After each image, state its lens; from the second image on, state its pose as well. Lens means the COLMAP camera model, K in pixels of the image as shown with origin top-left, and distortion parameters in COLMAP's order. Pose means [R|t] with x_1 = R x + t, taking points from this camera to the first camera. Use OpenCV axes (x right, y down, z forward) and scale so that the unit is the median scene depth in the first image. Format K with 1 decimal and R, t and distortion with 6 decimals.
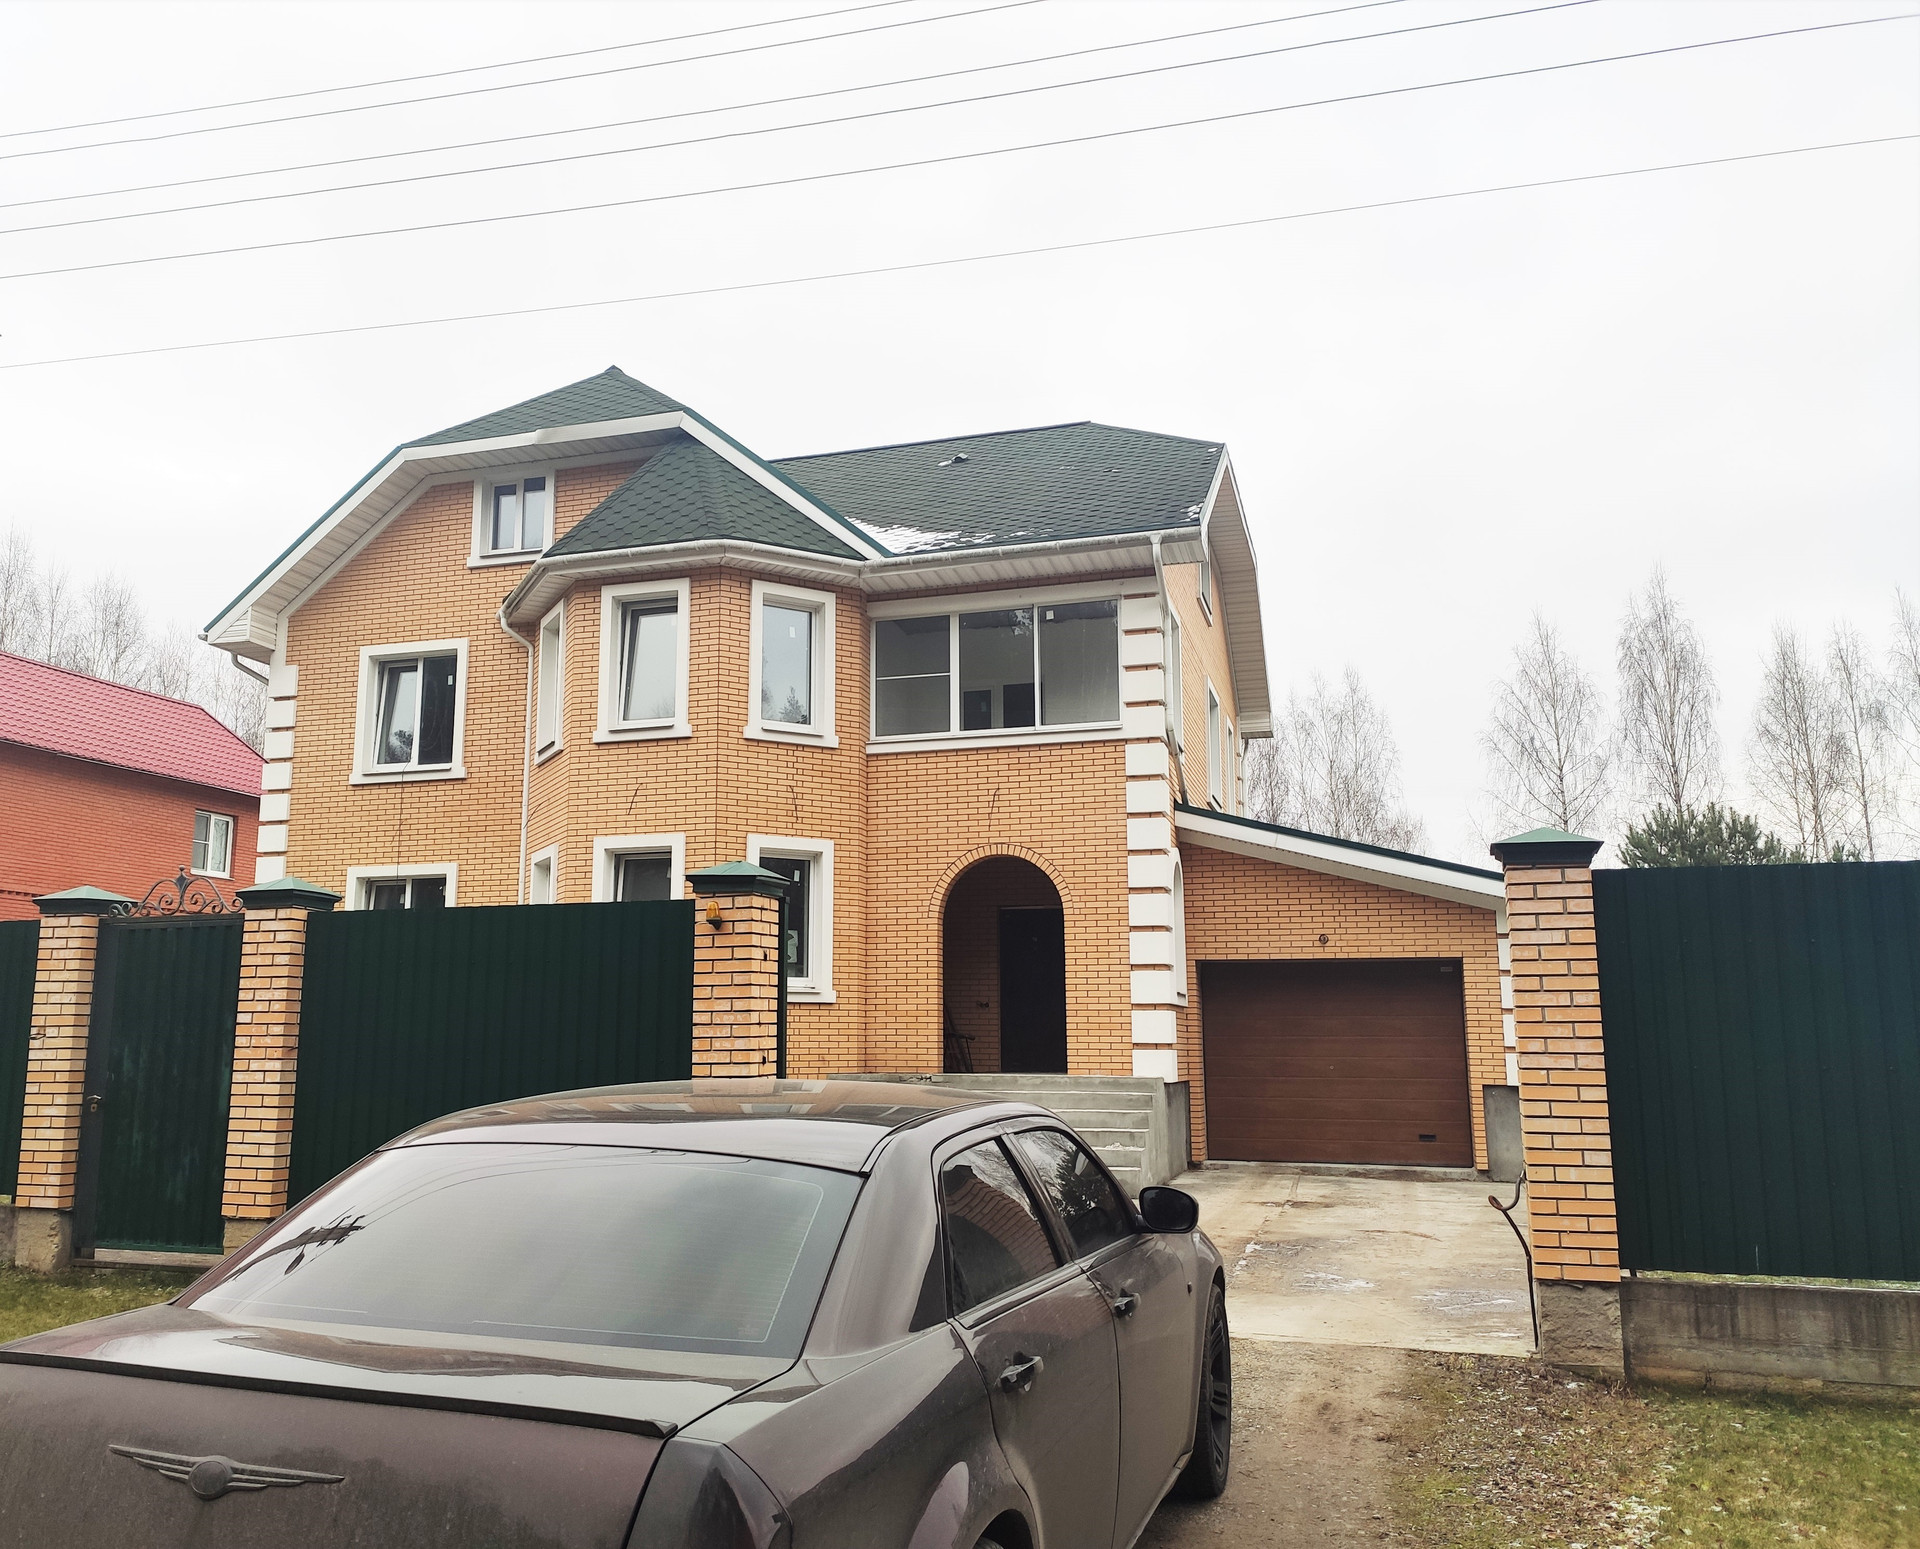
lens RADIAL K [[1563.2, 0, 886.5], [0, 1563.2, 784.8], [0, 0, 1]] dist [0.075328, -0.098535]
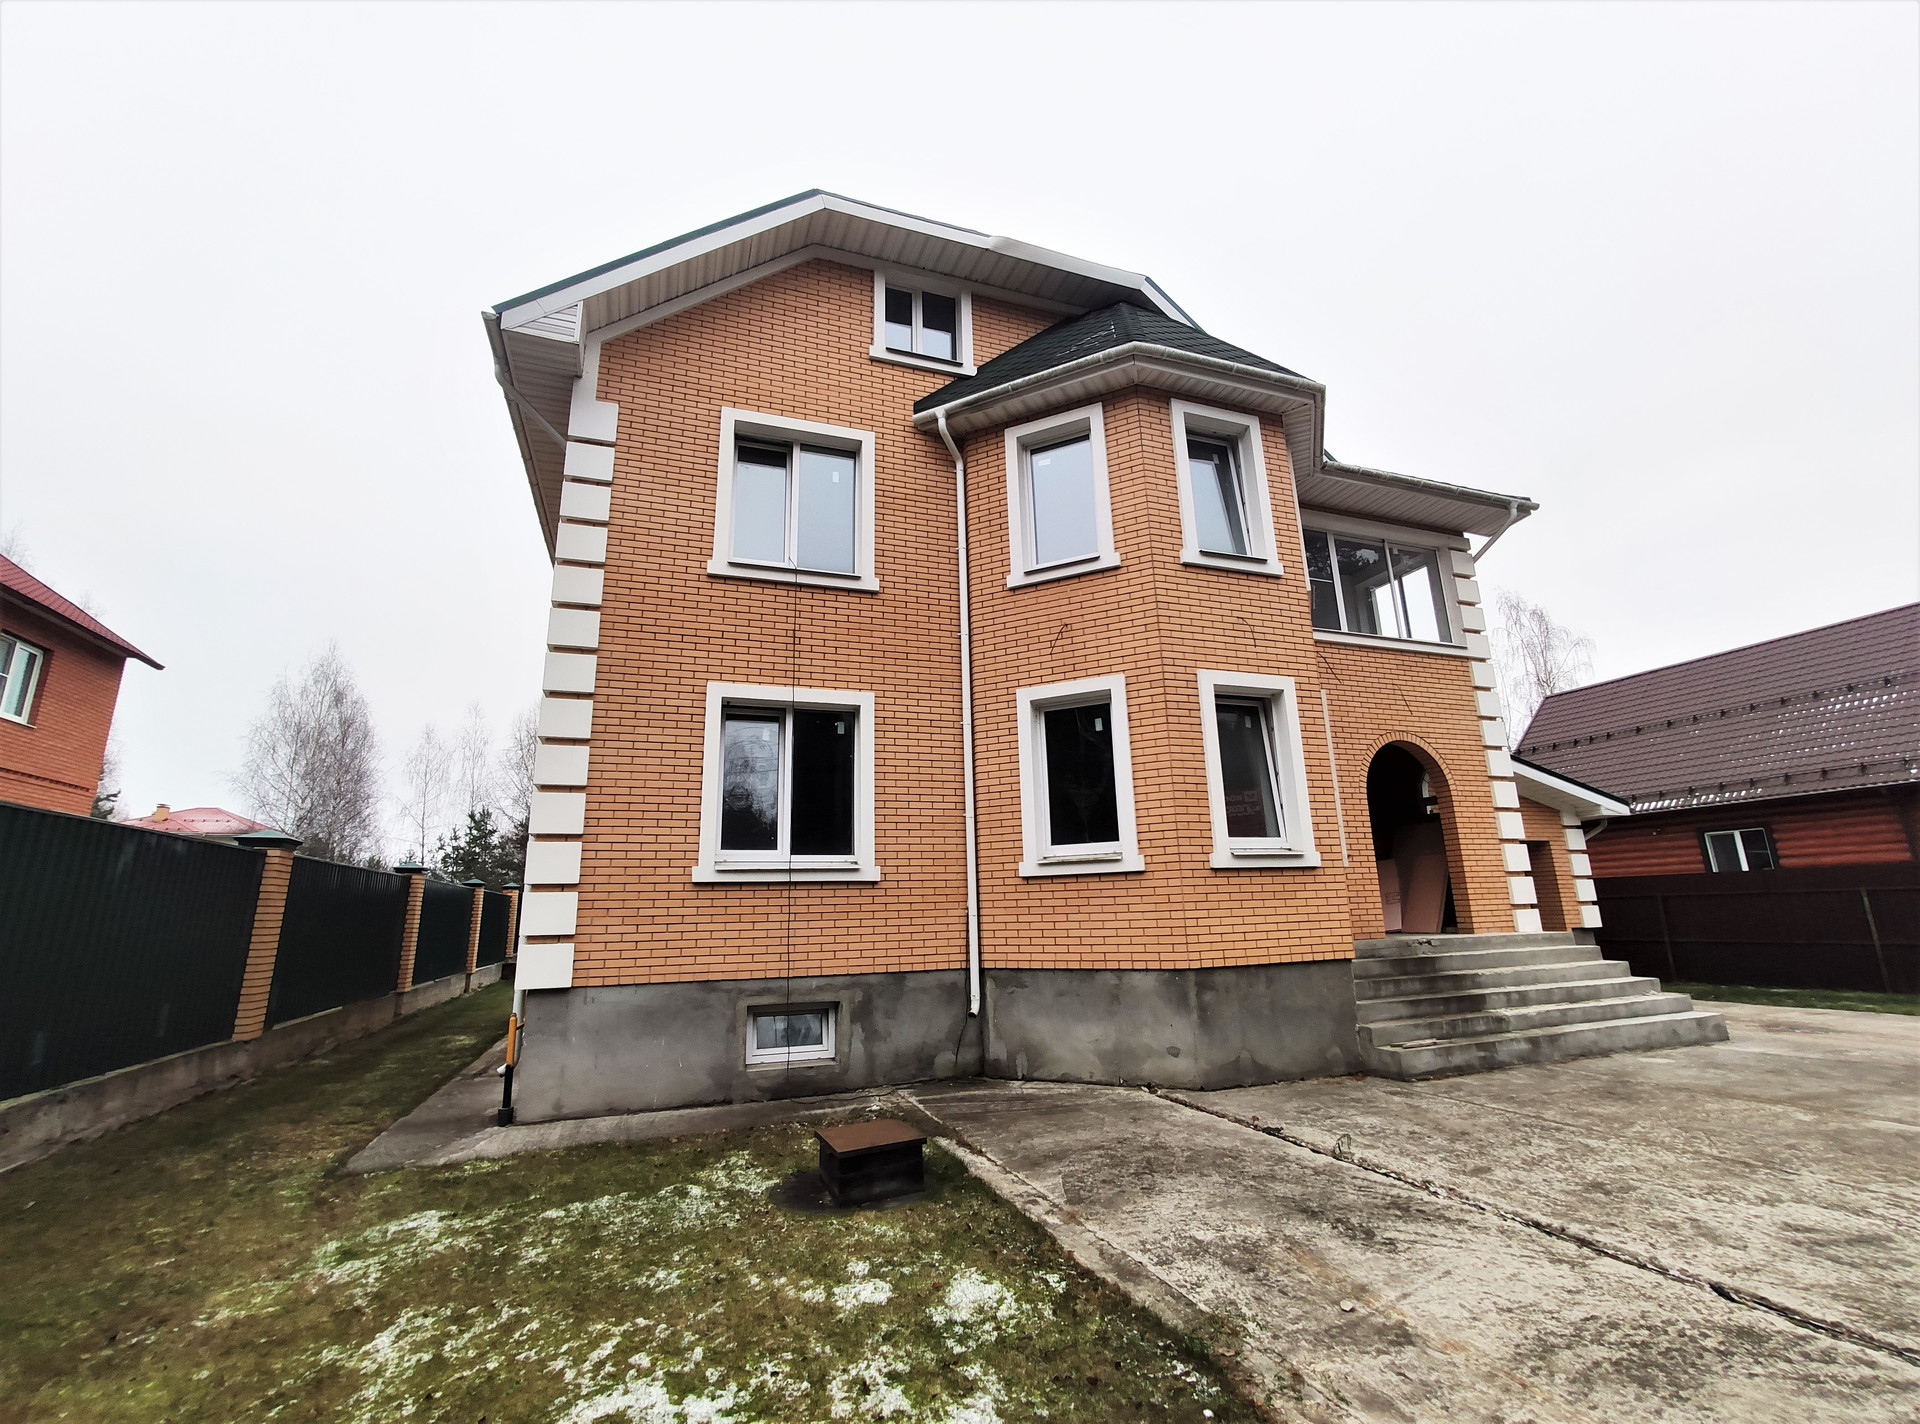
lens RADIAL K [[831.6, 0, 959.9], [0, 831.6, 705.9], [0, 0, 1]] dist [-0.021093, 0.007638]
pose [[0.788640, 0.127949, 0.601394, -0.546643], [-0.074131, 0.990760, -0.113576, 0.111864], [-0.610369, 0.044989, 0.790838, 0.718789]]
